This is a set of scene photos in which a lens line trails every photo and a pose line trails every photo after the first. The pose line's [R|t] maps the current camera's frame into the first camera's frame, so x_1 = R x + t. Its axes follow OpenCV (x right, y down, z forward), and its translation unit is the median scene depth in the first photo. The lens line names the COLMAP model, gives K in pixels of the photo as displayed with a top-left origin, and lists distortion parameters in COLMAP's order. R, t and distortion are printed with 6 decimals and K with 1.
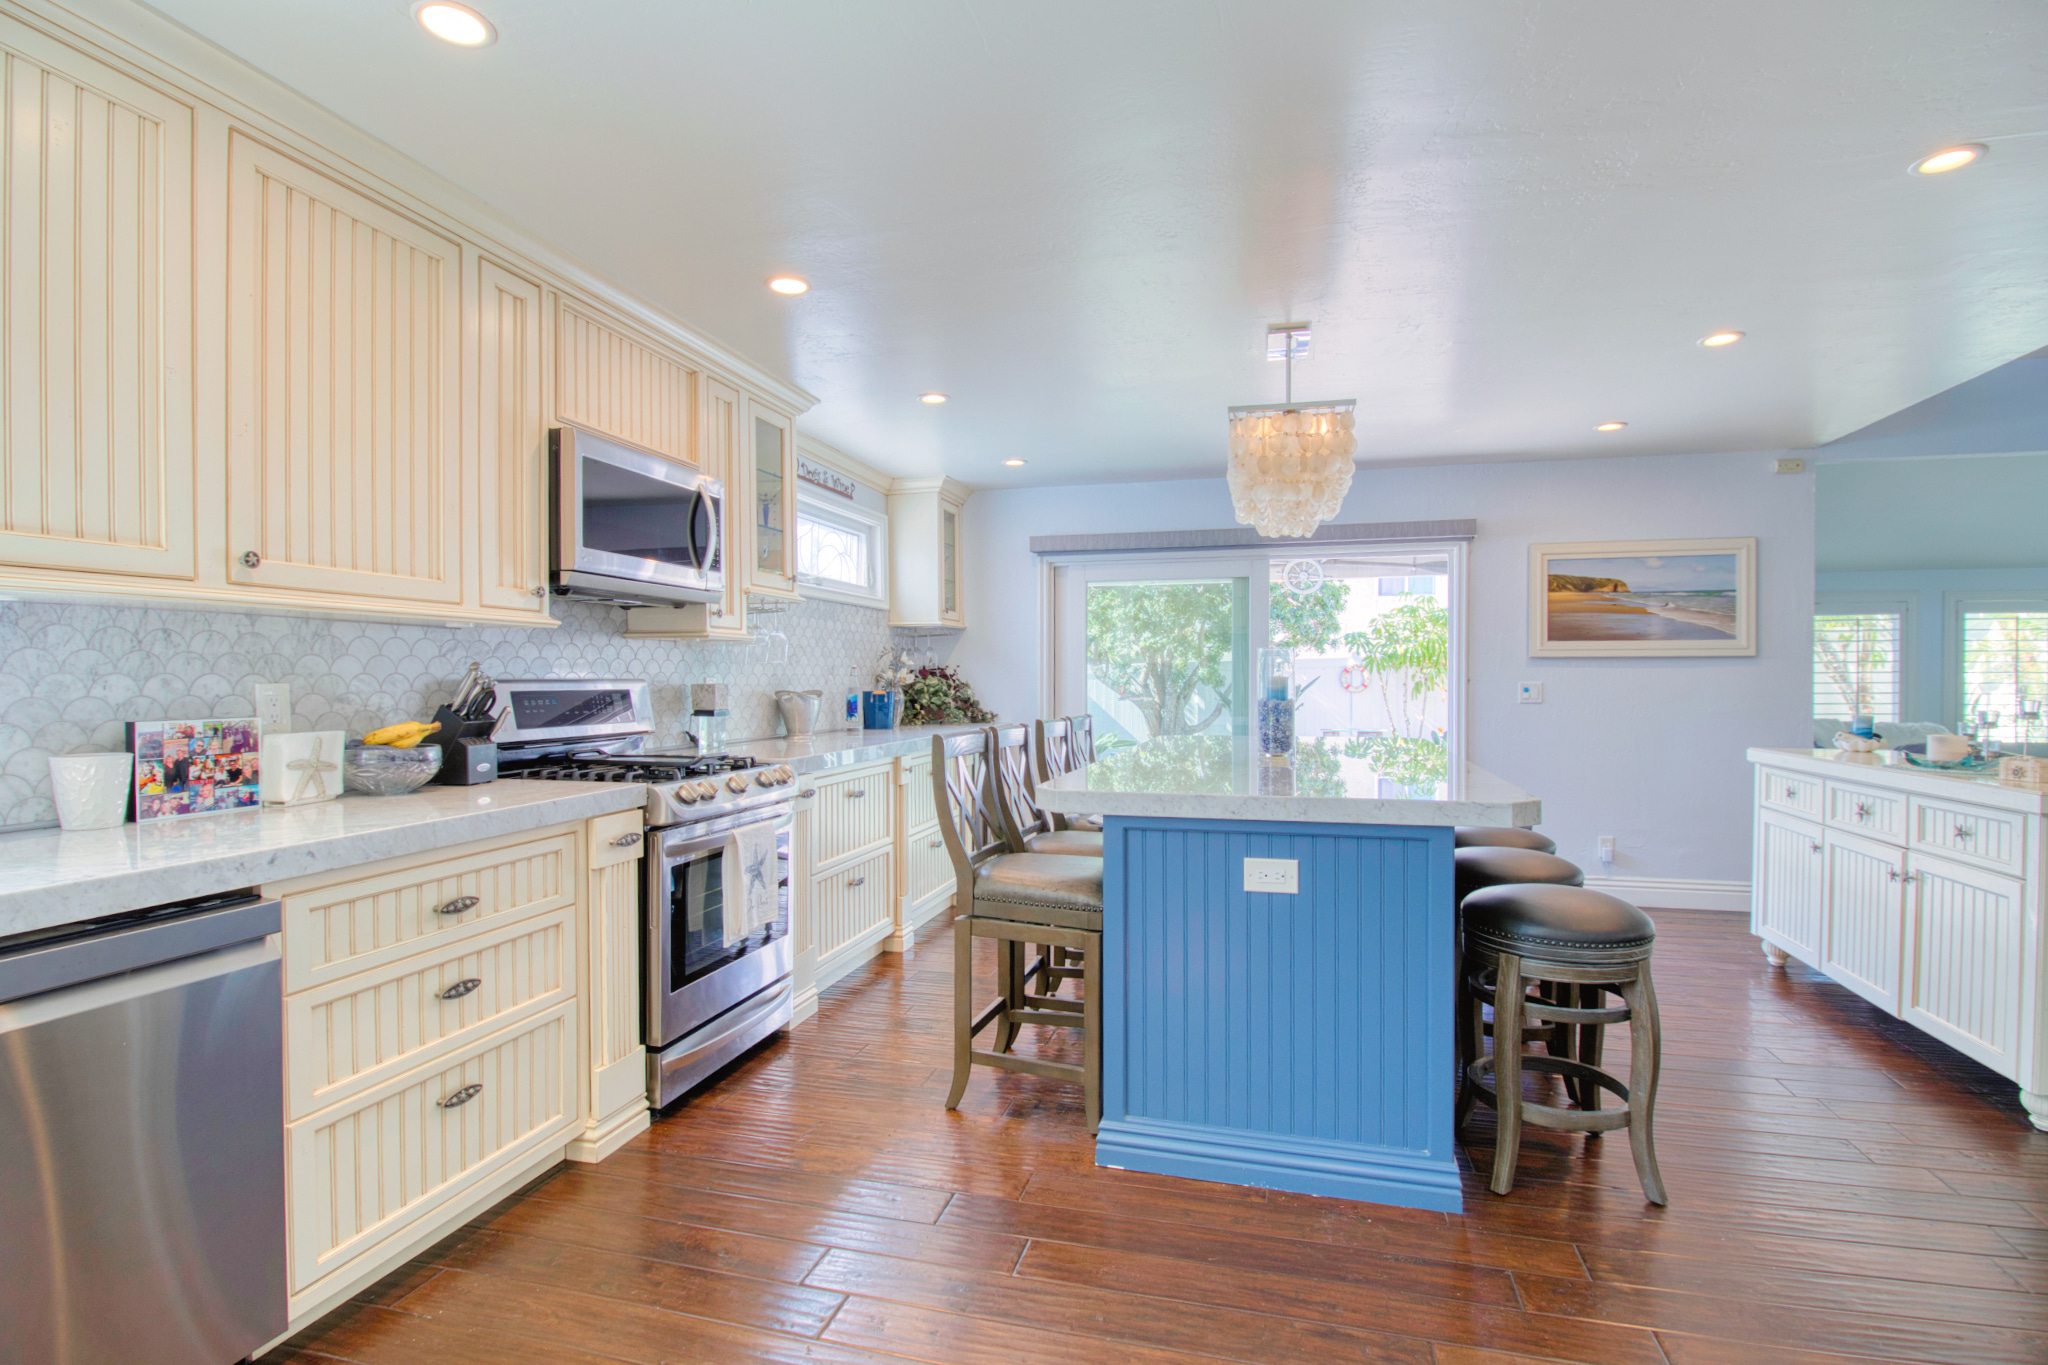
lens RADIAL K [[969.2, 0, 1031.8], [0, 969.2, 683.0], [0, 0, 1]] dist [0.002512, 0.000054]
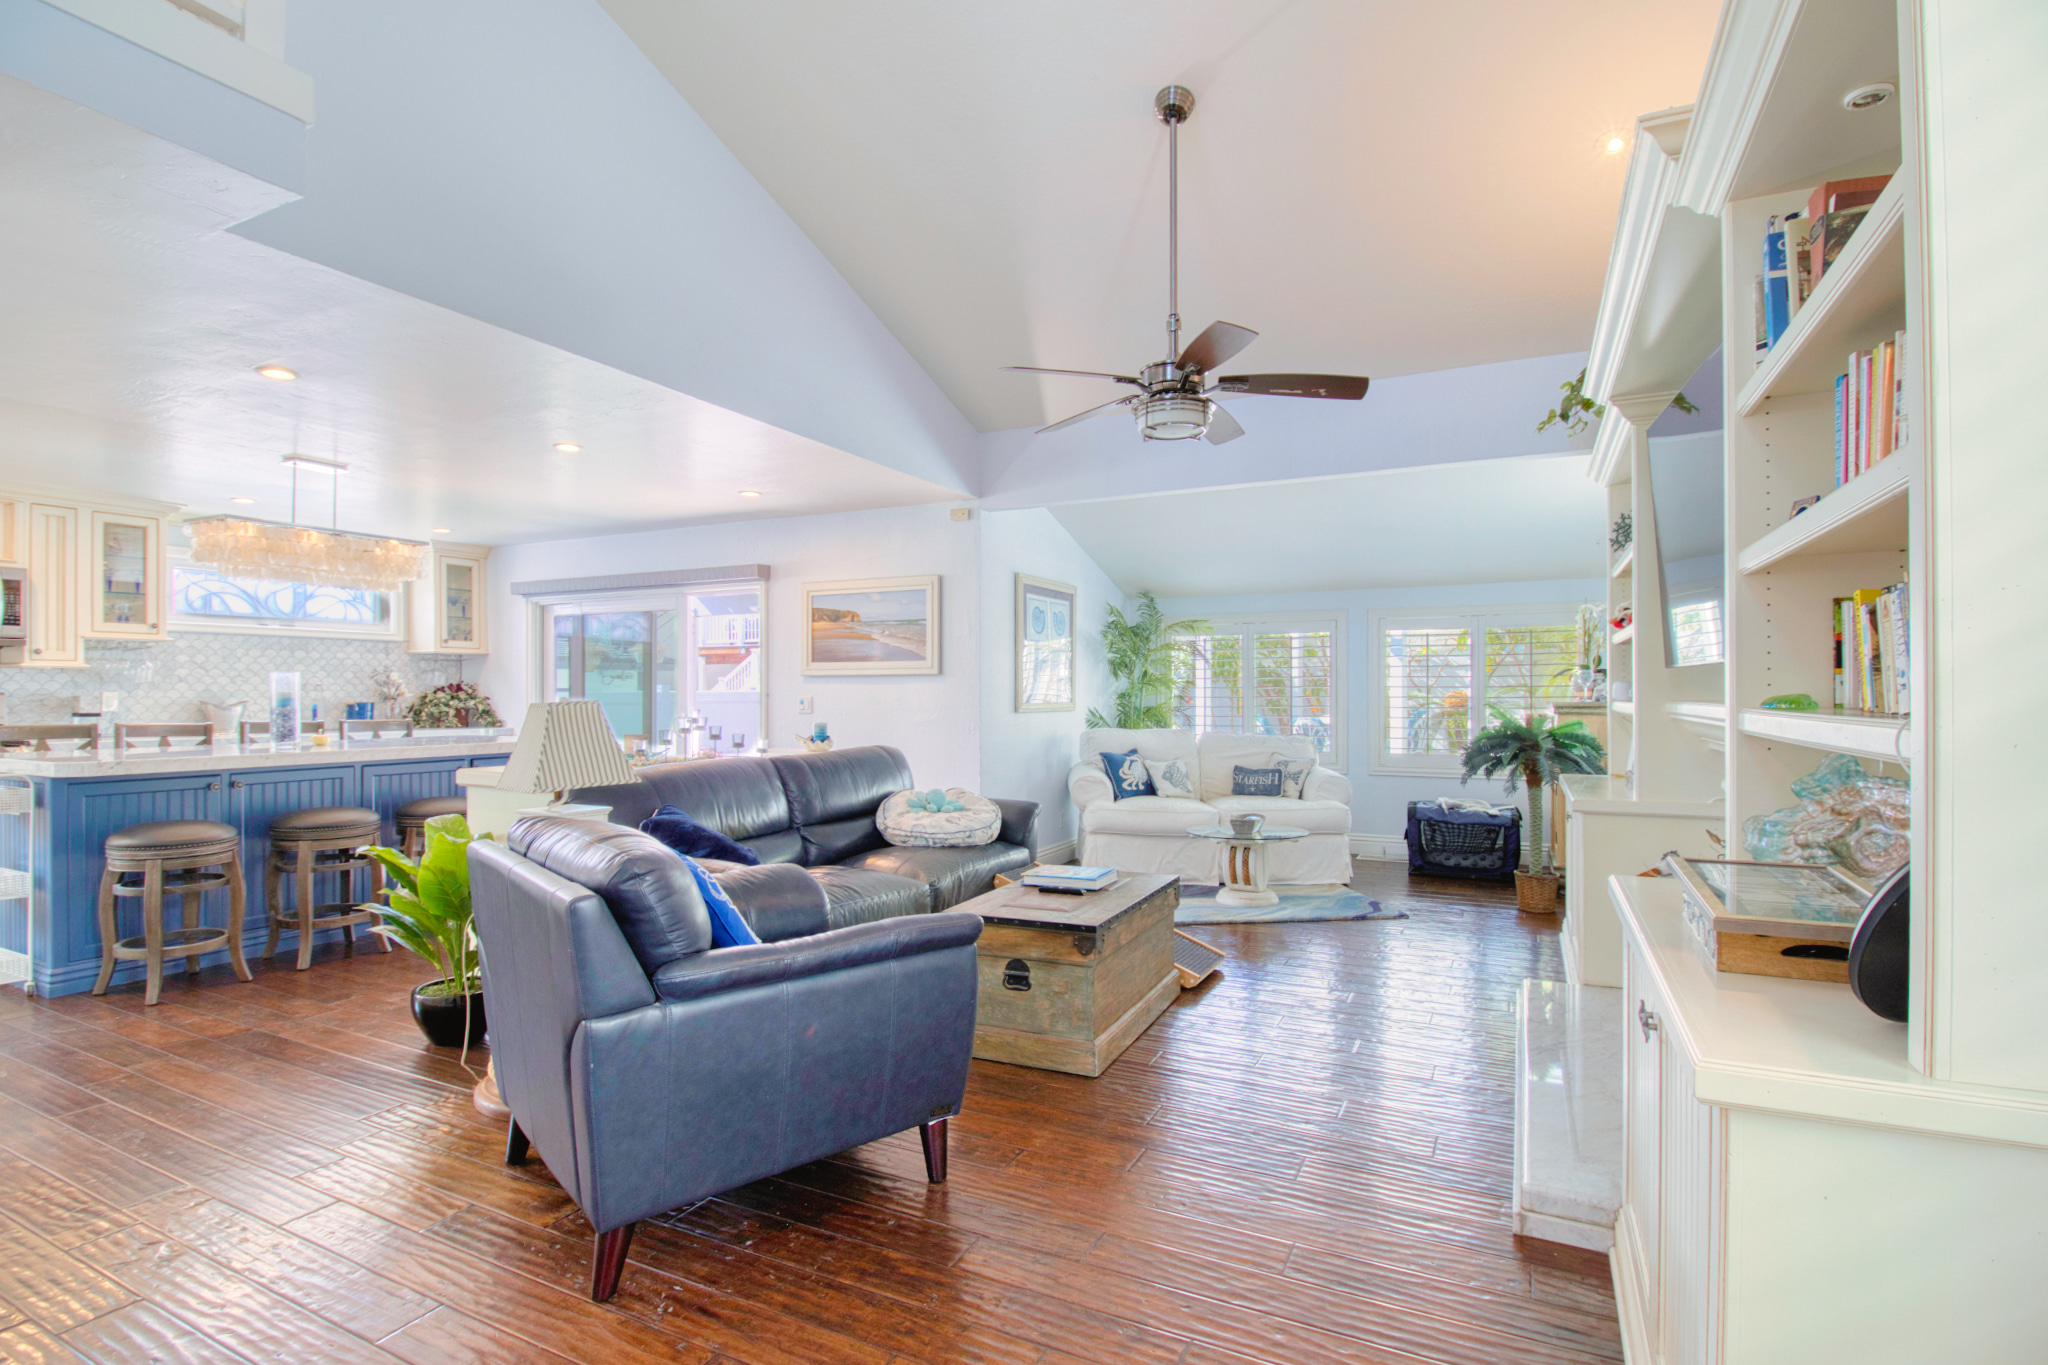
lens RADIAL K [[969.2, 0, 1018.7], [0, 969.2, 690.4], [0, 0, 1]] dist [0.002512, 0.000054]
pose [[0.975094, 0.000324, -0.221792, 1.072070], [-0.001828, 0.999977, -0.006575, -0.000833], [0.221784, 0.006817, 0.975072, -0.128804]]
